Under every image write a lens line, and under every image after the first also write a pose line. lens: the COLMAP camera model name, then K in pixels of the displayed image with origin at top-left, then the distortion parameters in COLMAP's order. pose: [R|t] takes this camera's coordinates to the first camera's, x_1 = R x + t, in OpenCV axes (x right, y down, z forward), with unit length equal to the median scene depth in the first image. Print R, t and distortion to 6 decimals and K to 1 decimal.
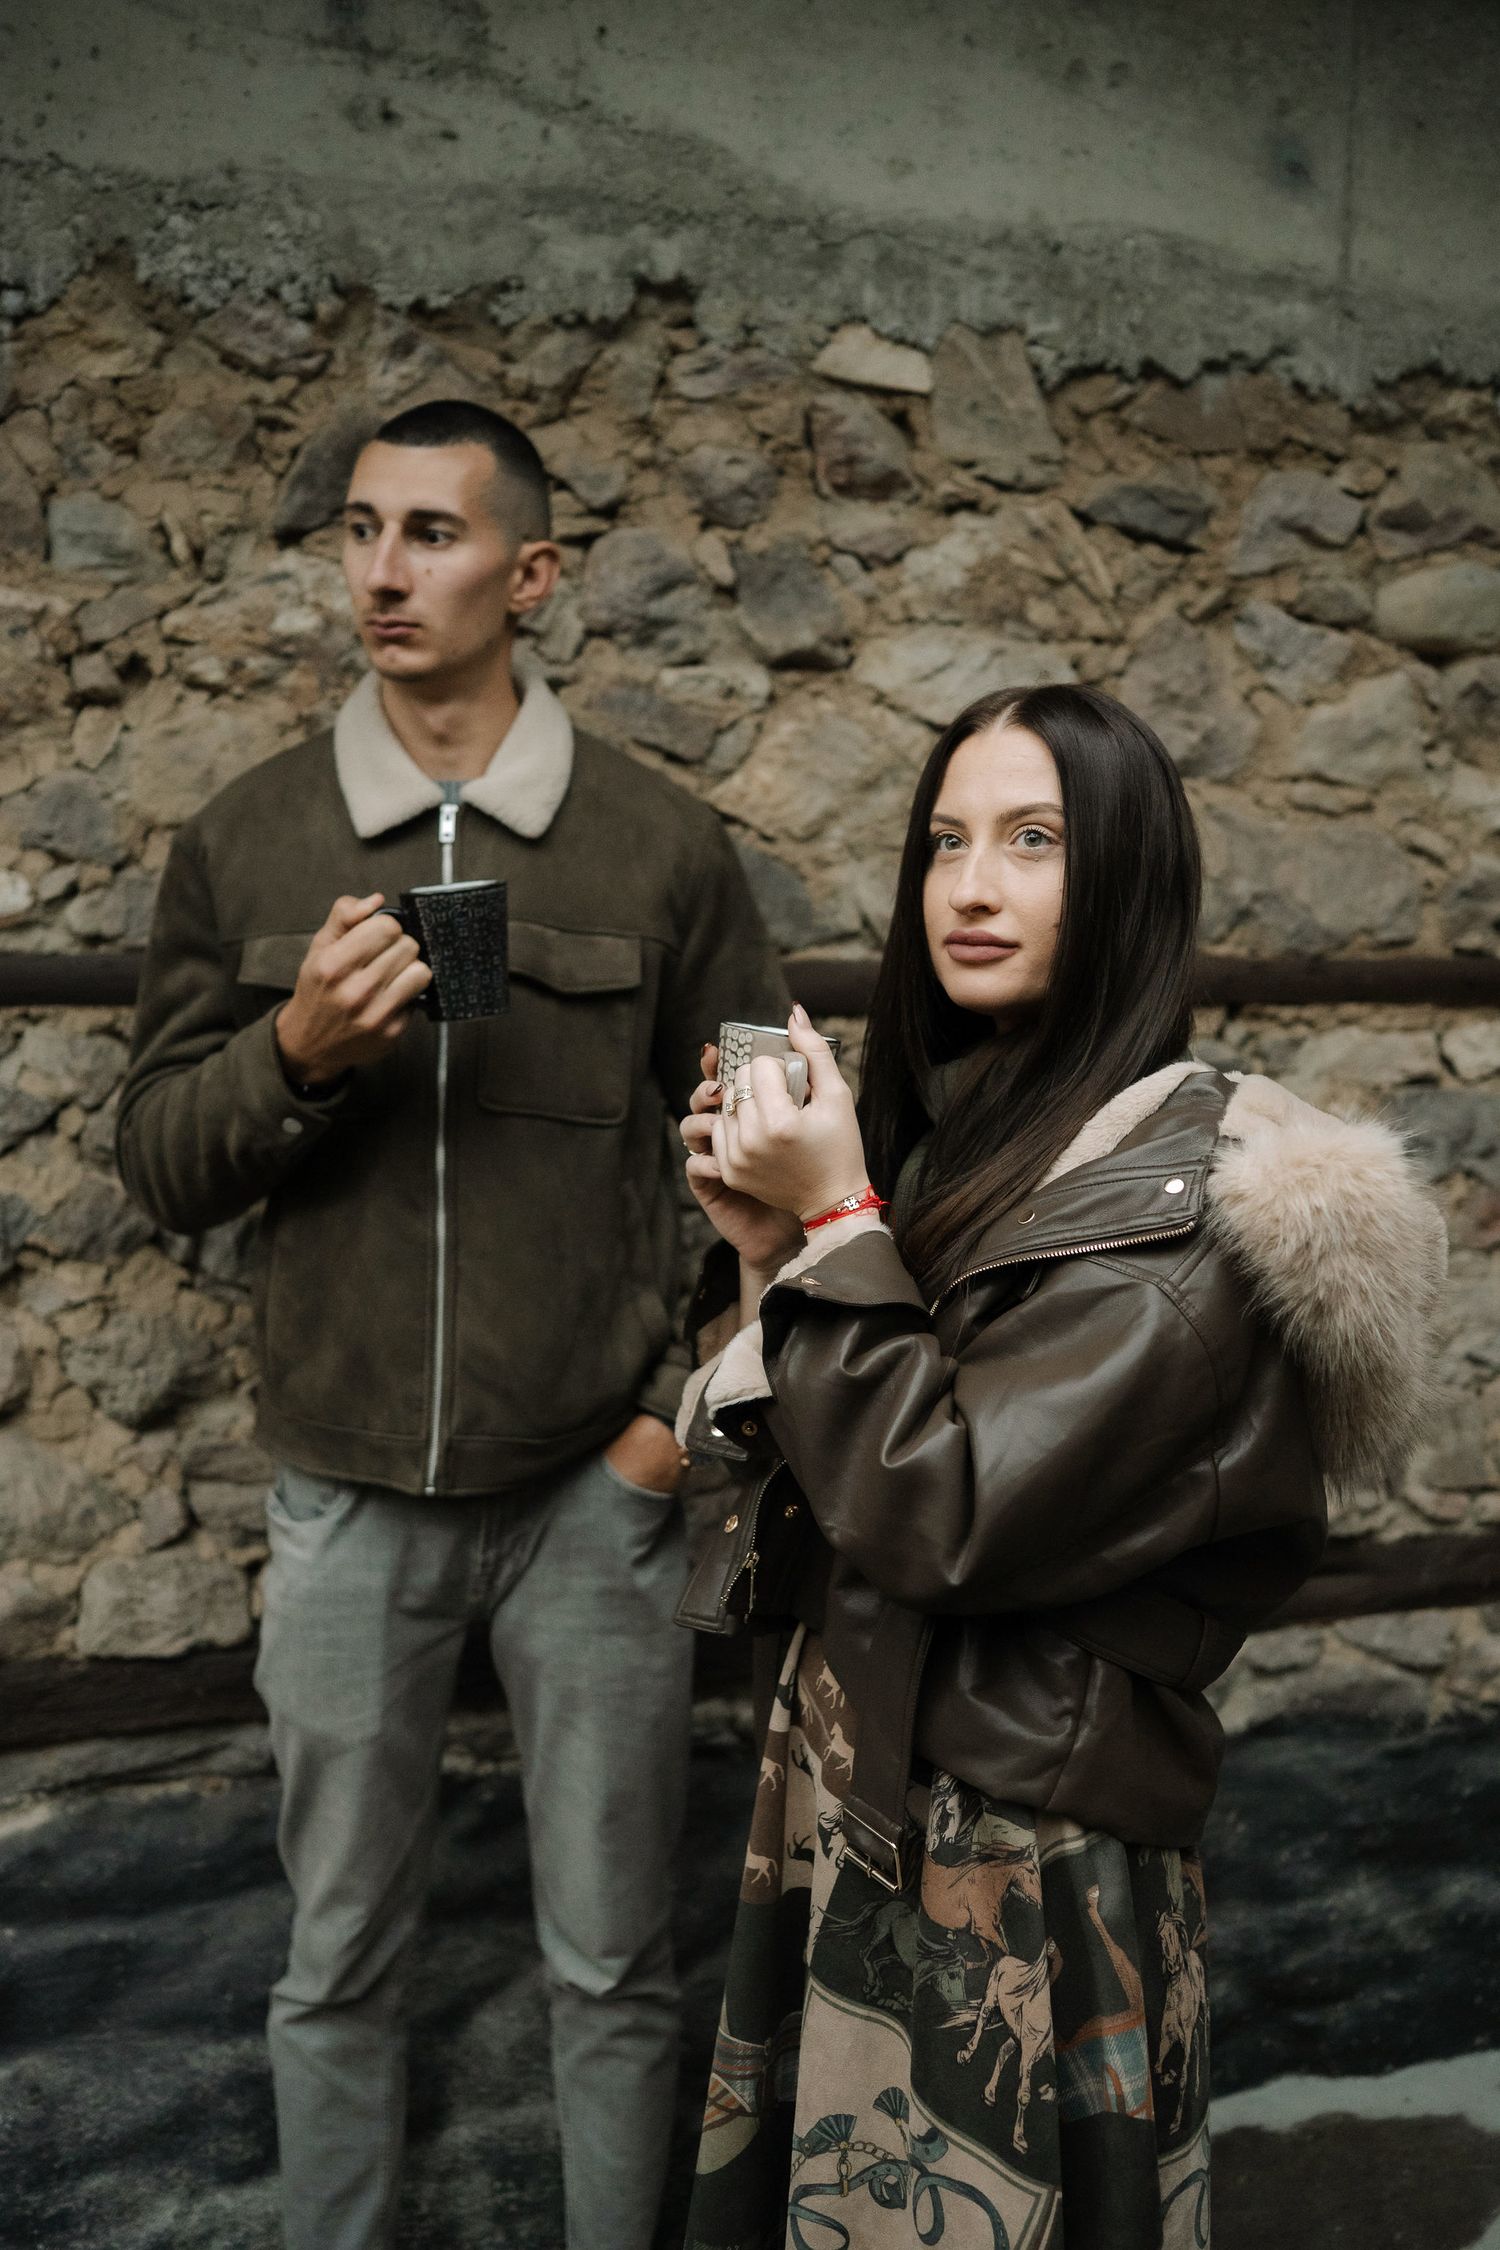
lens RADIAL K [[2161.2, 0, 741.5], [0, 2161.2, 1162.0], [0, 0, 1]] dist [-0.000265, 0.000000]
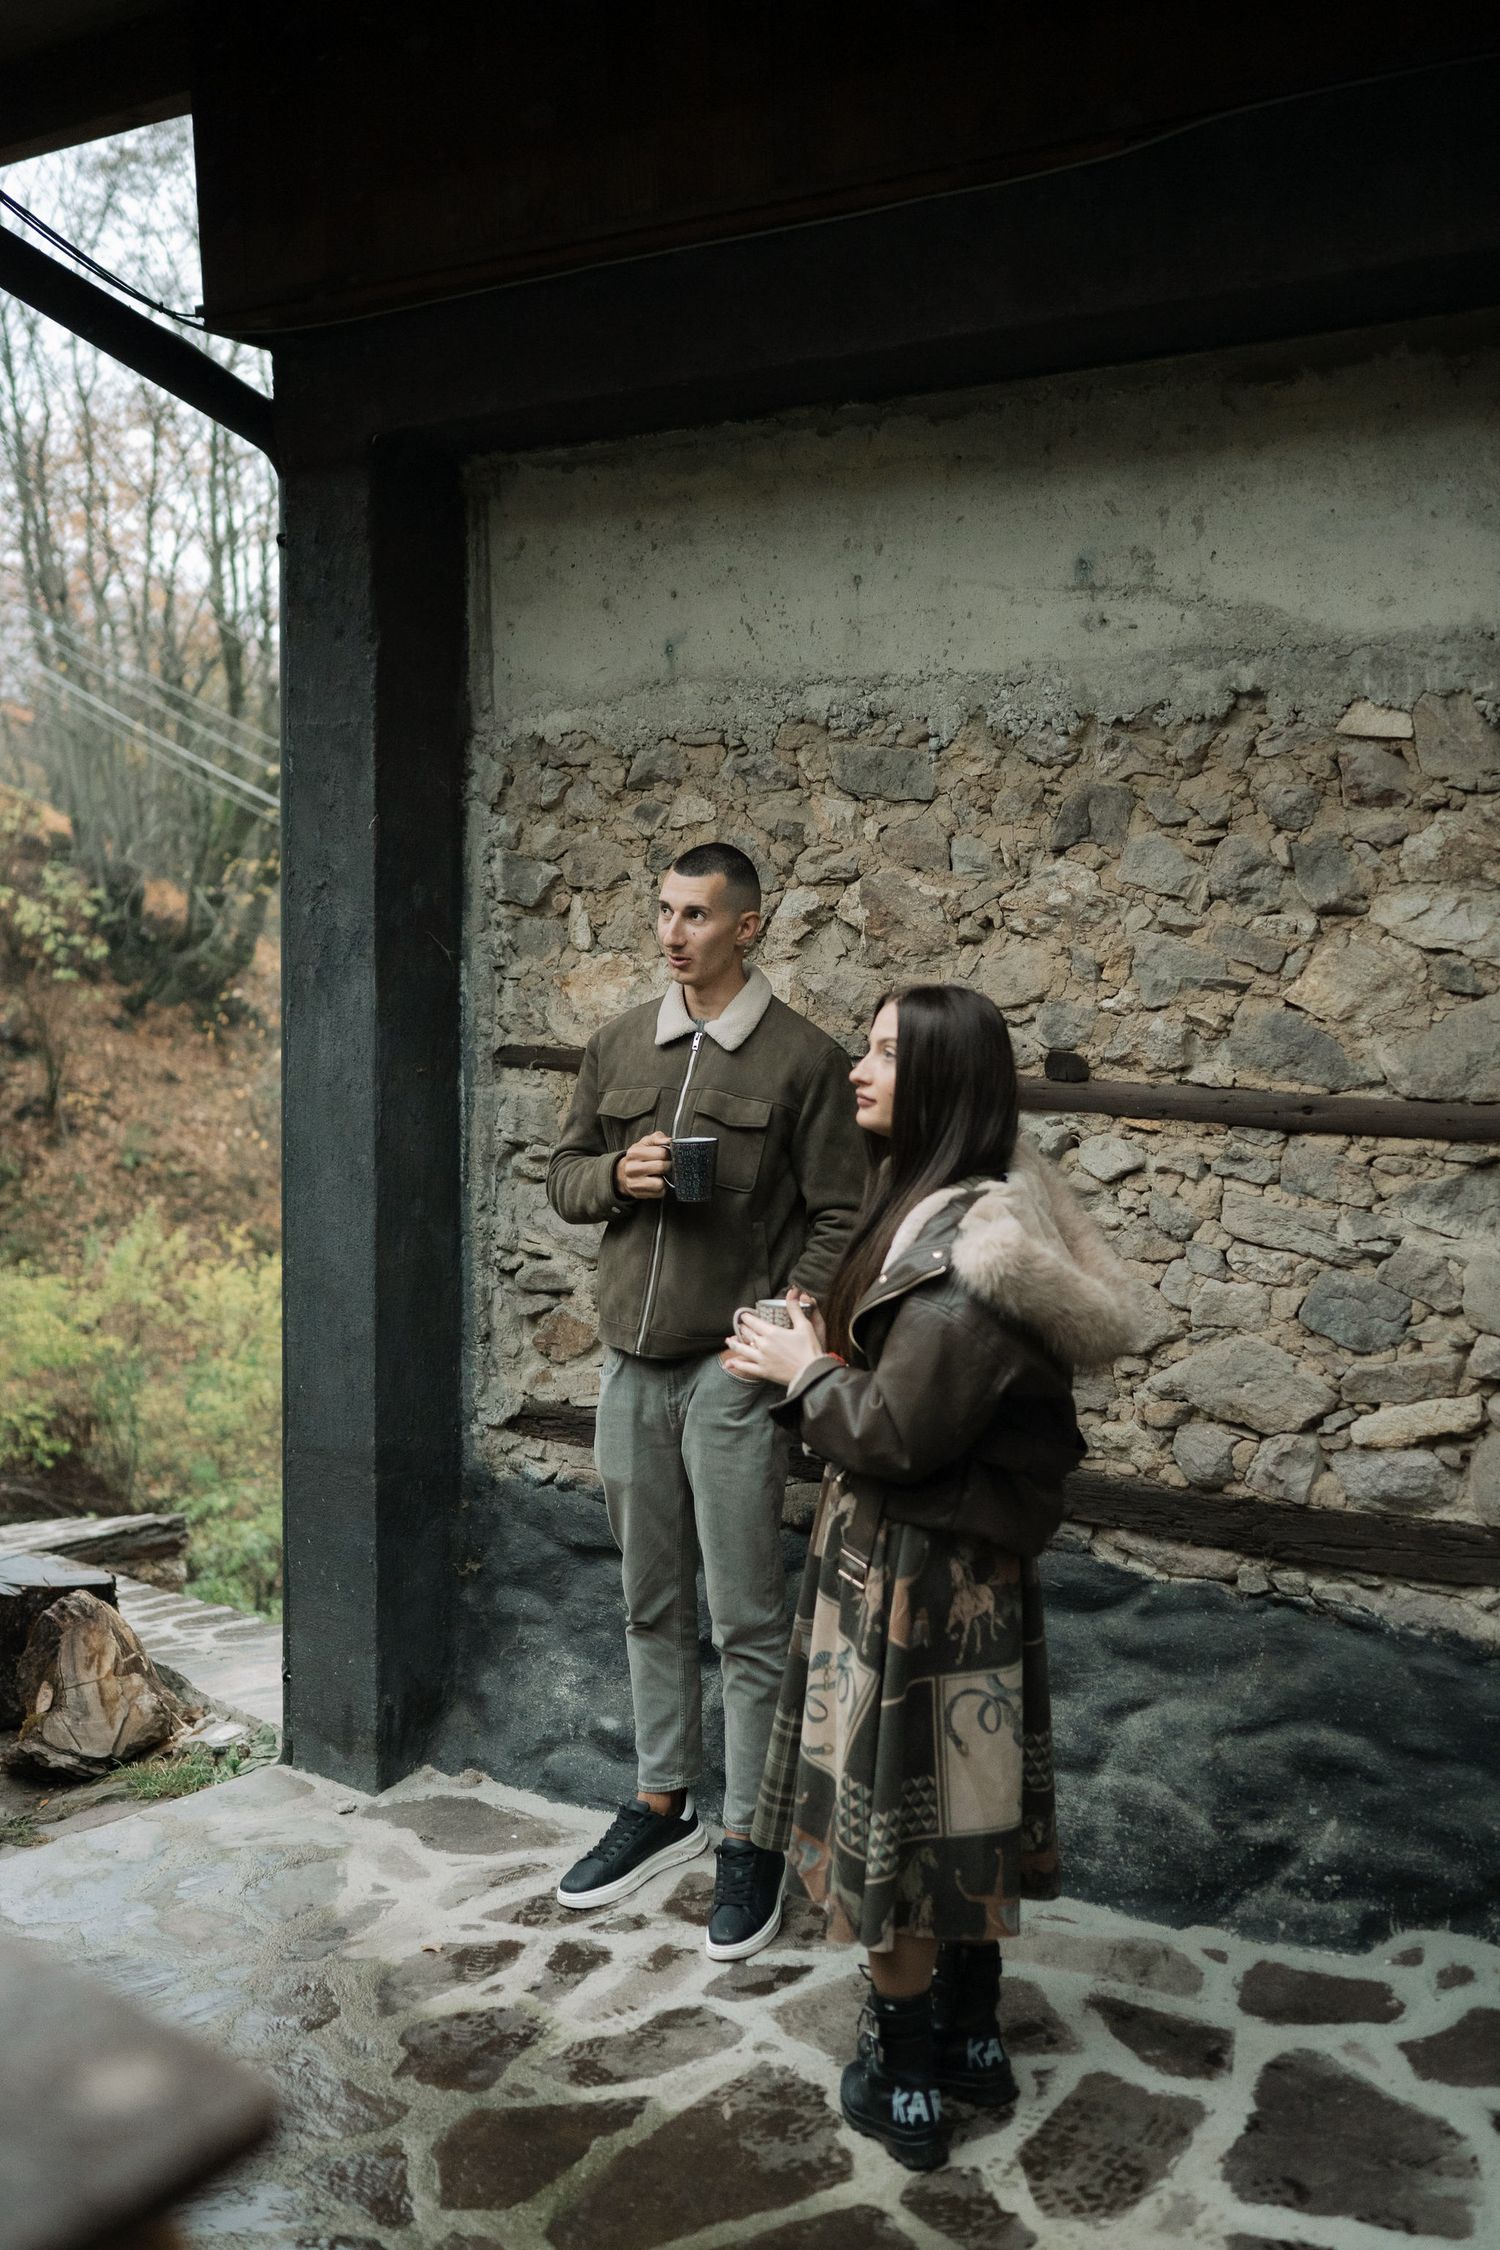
lens RADIAL K [[2161.2, 0, 749.2], [0, 2161.2, 1102.4], [0, 0, 1]] dist [-0.000265, 0.000000]
pose [[0.639117, 0.061998, -0.766607, 1.014965], [-0.087799, 0.996111, 0.007361, -0.069033], [0.764082, 0.062602, 0.642075, -0.344405]]
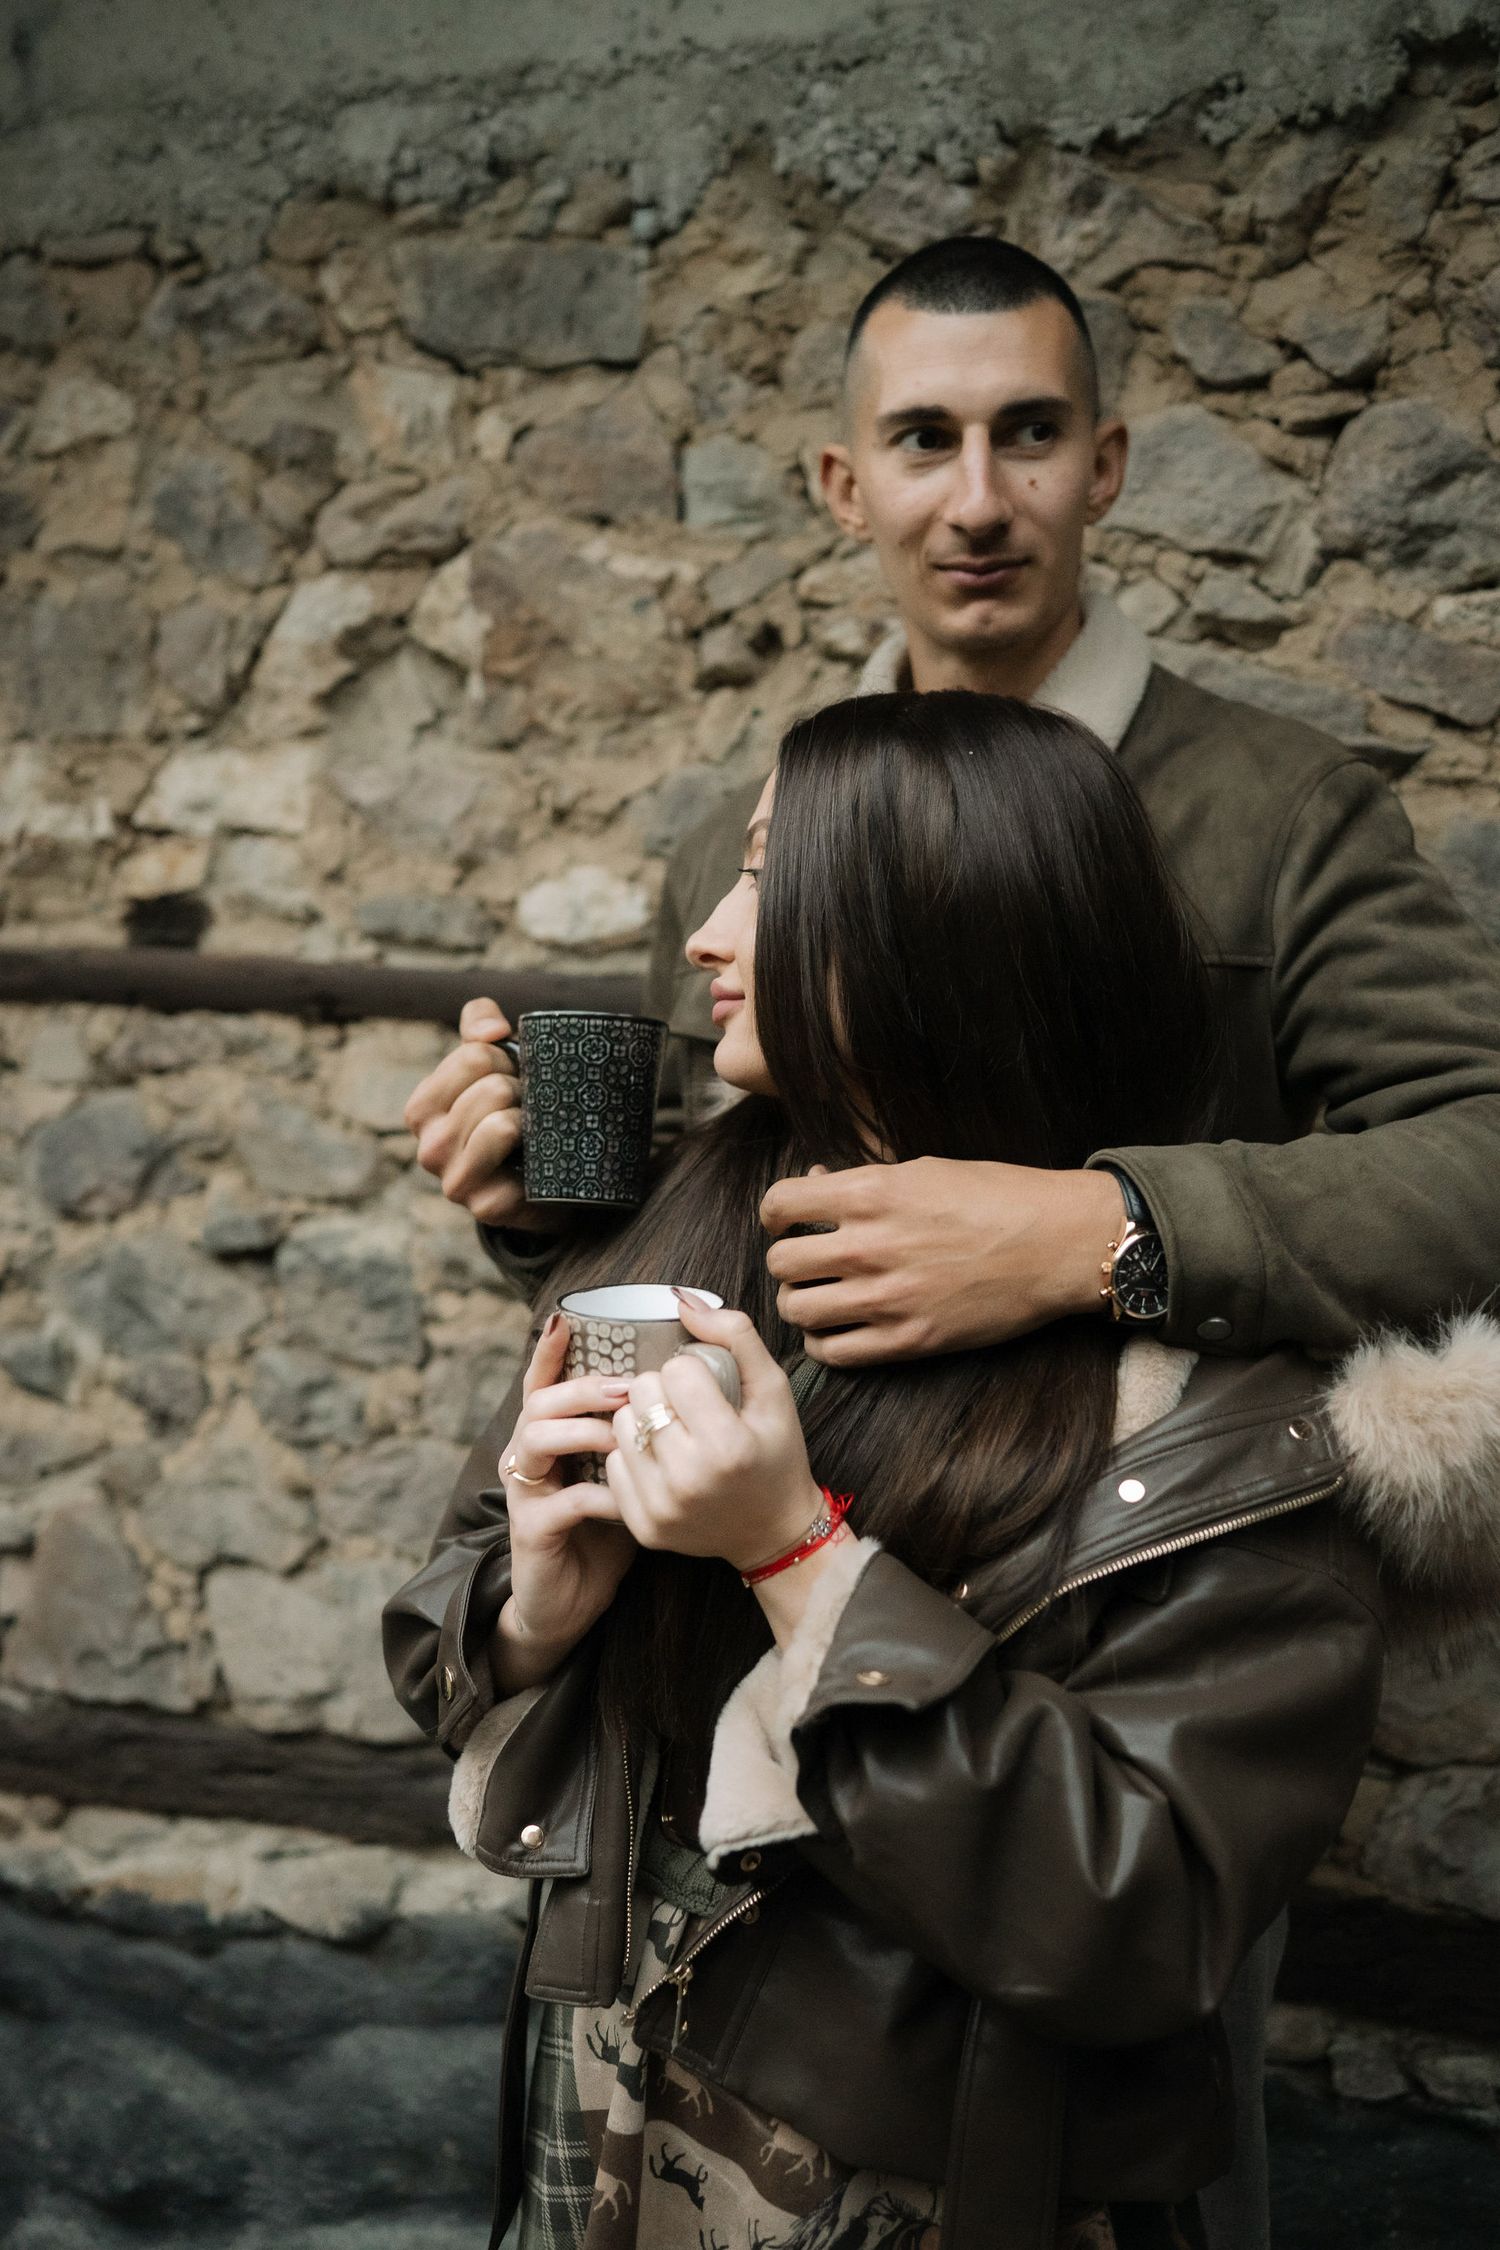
lens RADIAL K [[2161.2, 0, 766.6], [0, 2161.2, 1134.9], [0, 0, 1]] dist [-0.000265, 0.000000]
pose [[0.814115, 0.068469, -0.576653, 0.210277], [-0.077694, 0.996939, 0.008684, -0.044283], [0.575483, 0.037732, 0.816943, 0.318412]]
